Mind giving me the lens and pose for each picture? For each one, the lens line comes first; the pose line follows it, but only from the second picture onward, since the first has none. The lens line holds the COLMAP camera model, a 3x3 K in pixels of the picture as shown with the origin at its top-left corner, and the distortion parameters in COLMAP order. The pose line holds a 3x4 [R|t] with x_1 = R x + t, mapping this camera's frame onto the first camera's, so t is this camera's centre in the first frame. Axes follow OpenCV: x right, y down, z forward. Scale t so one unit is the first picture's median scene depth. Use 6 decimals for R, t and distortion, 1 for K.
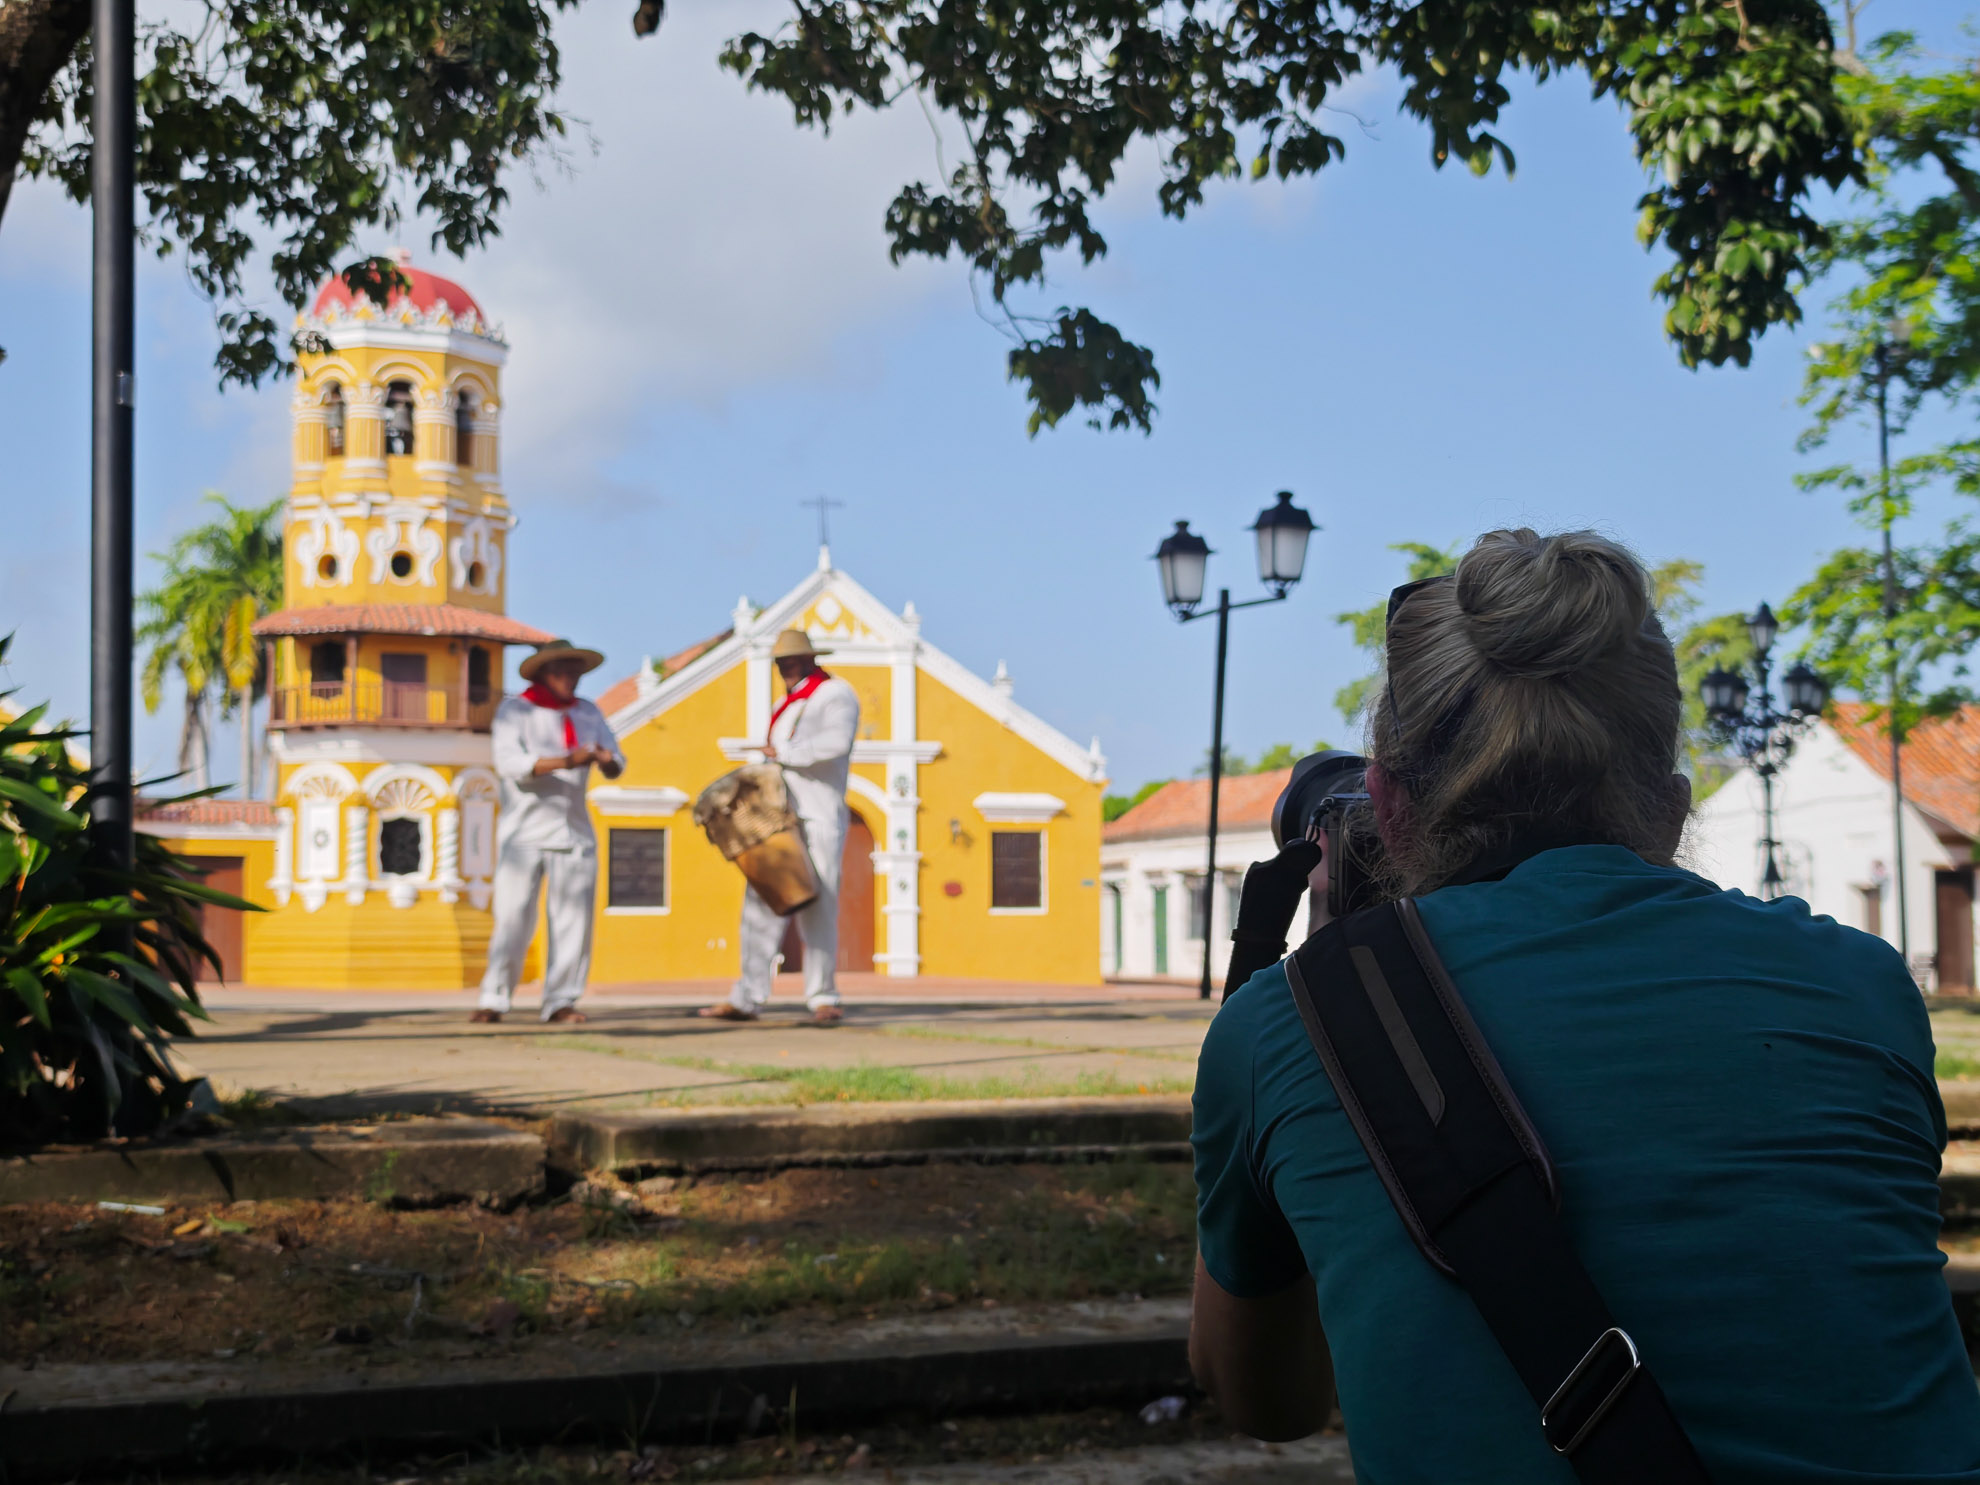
lens RADIAL K [[2648.1, 0, 843.8], [0, 2648.1, 777.4], [0, 0, 1]] dist [0.061350, 0.000000]
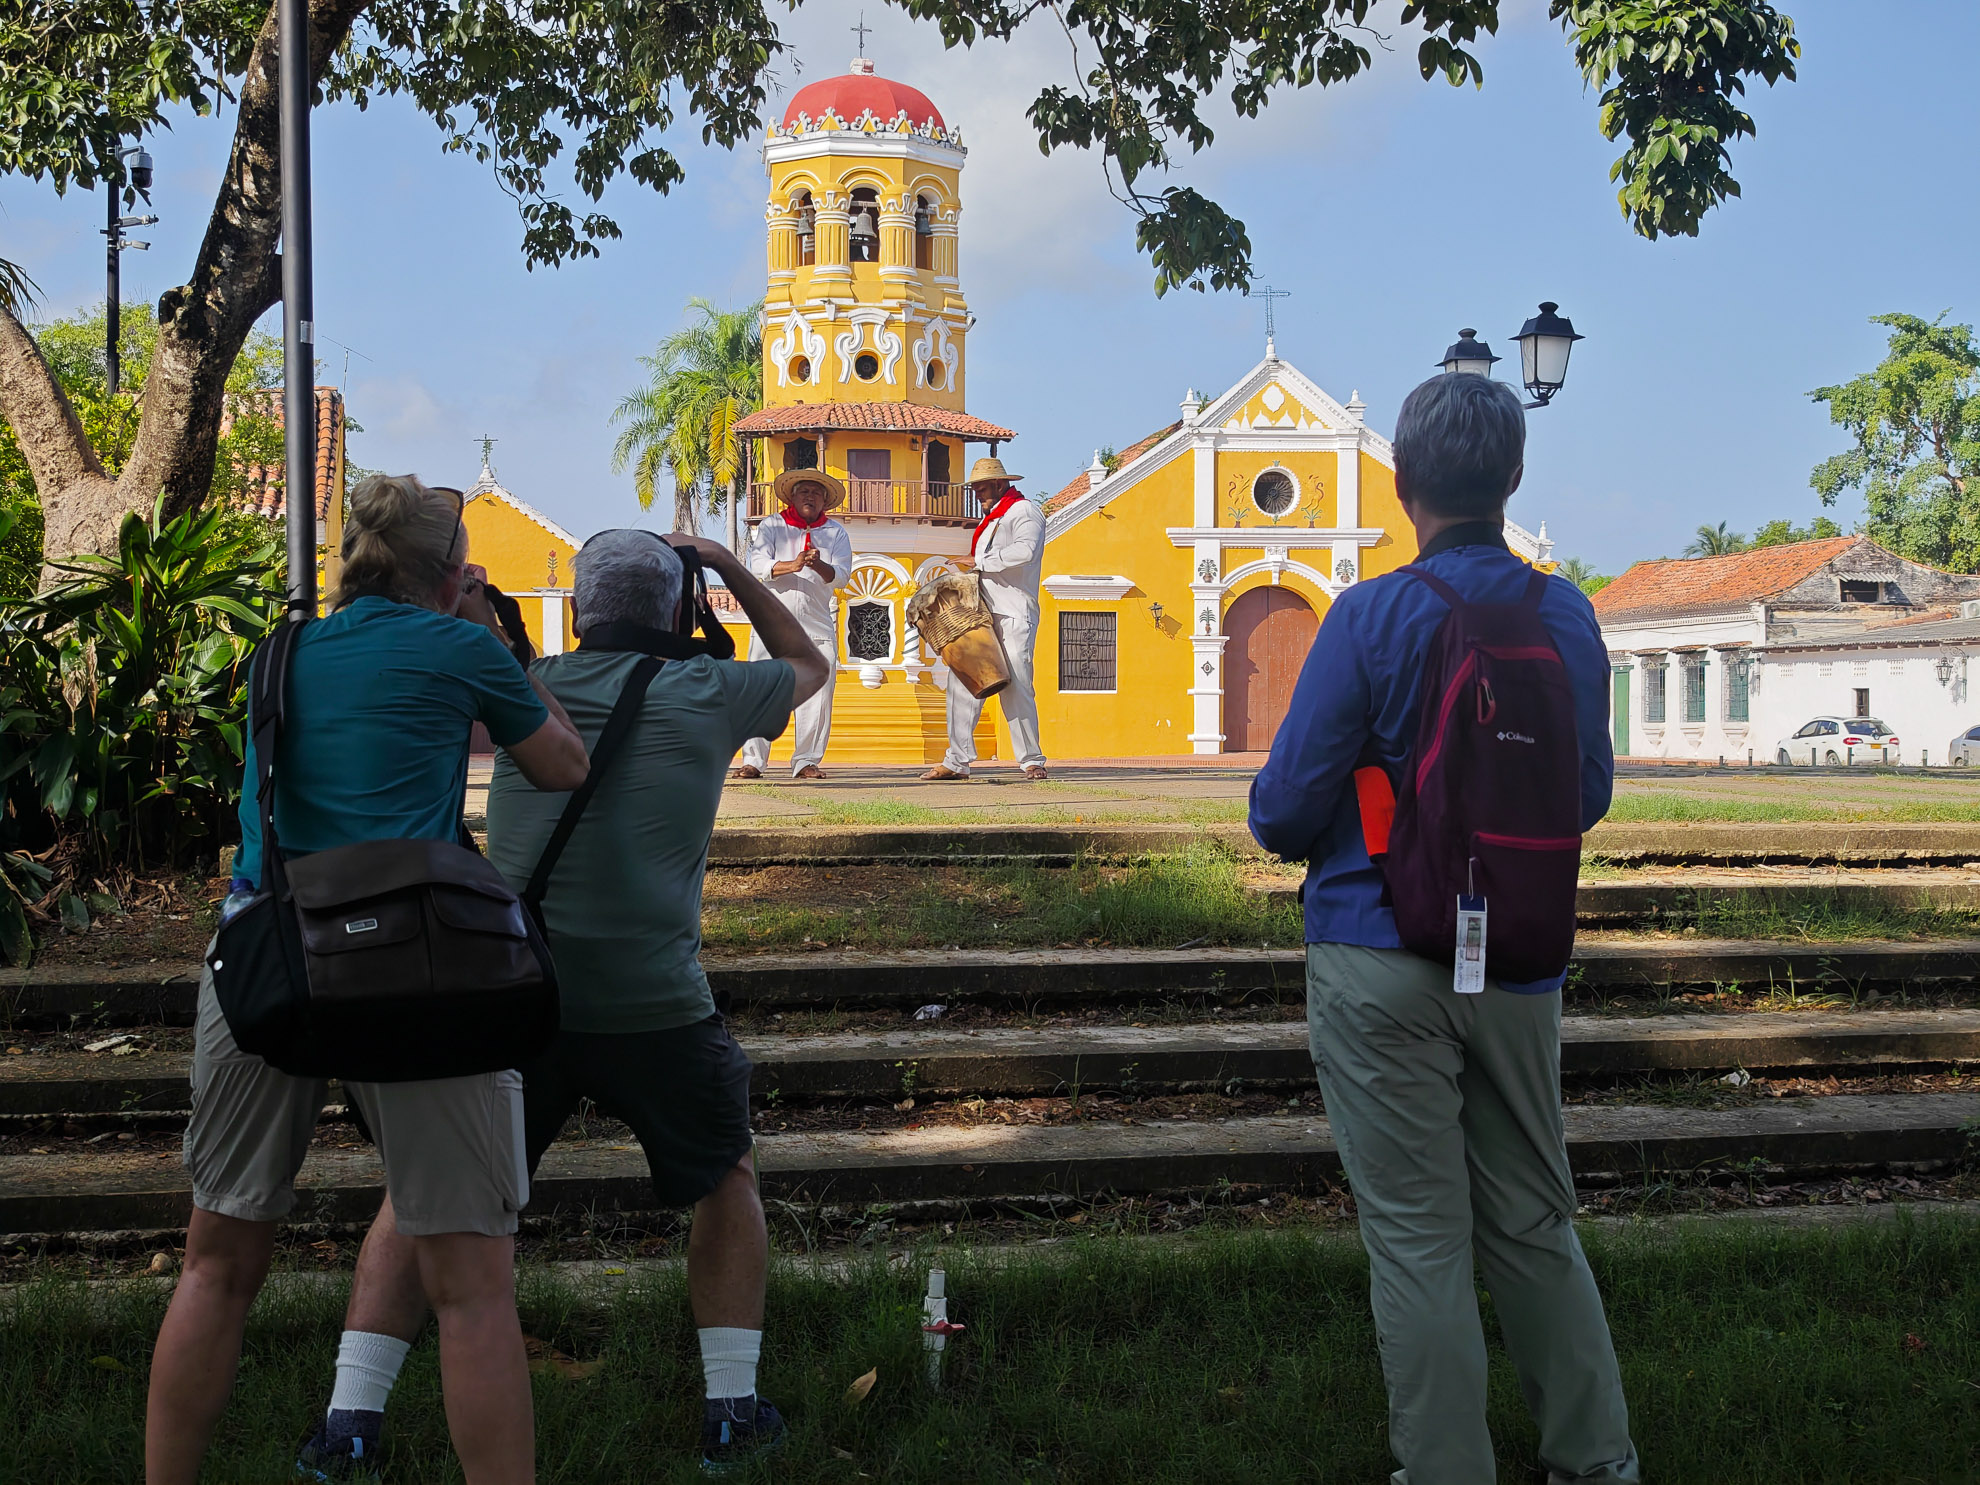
lens RADIAL K [[2648.1, 0, 932.9], [0, 2648.1, 796.1], [0, 0, 1]] dist [0.061350, 0.000000]
pose [[0.985276, 0.007942, -0.170788, 0.098255], [0.007366, 0.996021, 0.088816, -0.005278], [0.170813, -0.088767, 0.981297, -0.123185]]
